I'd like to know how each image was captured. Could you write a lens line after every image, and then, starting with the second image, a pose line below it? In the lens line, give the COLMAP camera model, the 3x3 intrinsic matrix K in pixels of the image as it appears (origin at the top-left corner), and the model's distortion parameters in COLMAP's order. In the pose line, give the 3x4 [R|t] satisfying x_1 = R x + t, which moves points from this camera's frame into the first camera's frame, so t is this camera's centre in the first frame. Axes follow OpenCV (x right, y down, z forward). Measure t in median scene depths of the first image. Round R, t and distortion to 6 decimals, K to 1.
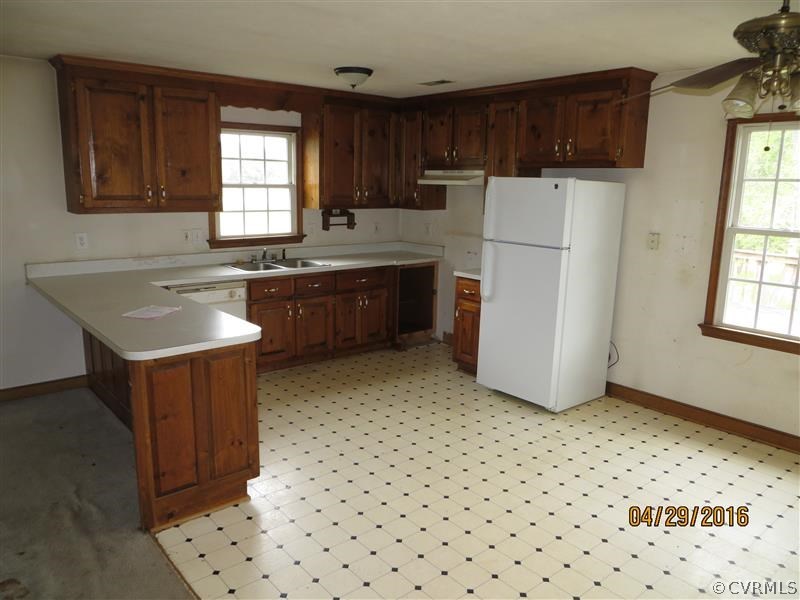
lens RADIAL K [[602.7, 0, 402.6], [0, 602.7, 299.1], [0, 0, 1]] dist [-0.020850, 0.006380]
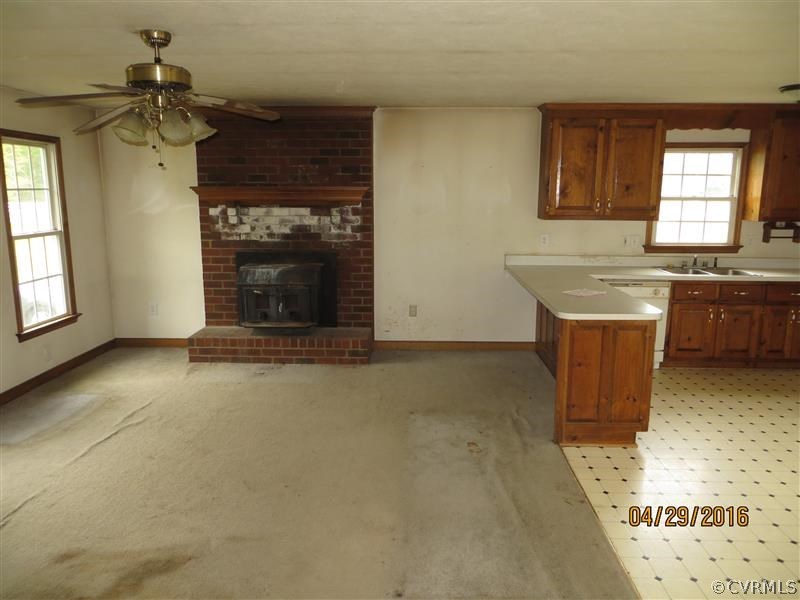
lens RADIAL K [[602.7, 0, 402.6], [0, 602.7, 299.1], [0, 0, 1]] dist [-0.020850, 0.006380]
pose [[0.742789, 0.102832, -0.661581, 0.114276], [-0.117565, 0.992814, 0.022320, 0.035600], [0.659122, 0.061200, 0.749541, -0.178517]]
